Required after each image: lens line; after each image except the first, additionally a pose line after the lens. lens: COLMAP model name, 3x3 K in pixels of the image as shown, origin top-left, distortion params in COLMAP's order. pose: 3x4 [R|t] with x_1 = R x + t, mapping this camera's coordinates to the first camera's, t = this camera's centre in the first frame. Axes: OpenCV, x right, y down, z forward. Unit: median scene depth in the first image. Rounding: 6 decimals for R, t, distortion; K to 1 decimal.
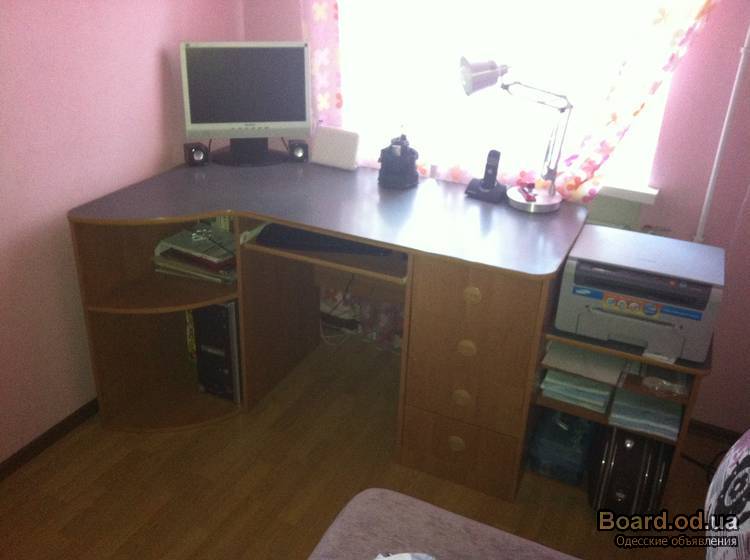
lens RADIAL K [[700.5, 0, 375.0], [0, 700.5, 280.0], [0, 0, 1]] dist [-0.001142, -0.003193]
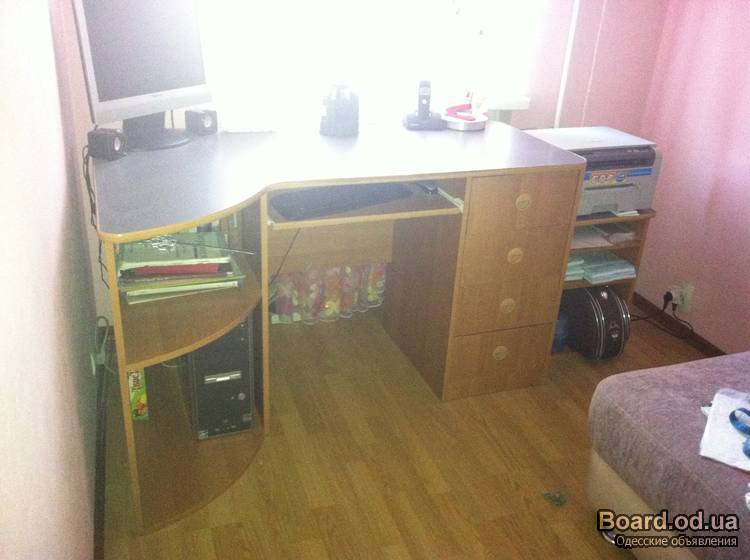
lens RADIAL K [[700.5, 0, 375.0], [0, 700.5, 280.0], [0, 0, 1]] dist [-0.001142, -0.003193]
pose [[0.703913, -0.302768, 0.642524, -0.706602], [0.297151, 0.947161, 0.120775, -0.058738], [-0.645141, 0.105912, 0.756687, 0.330950]]
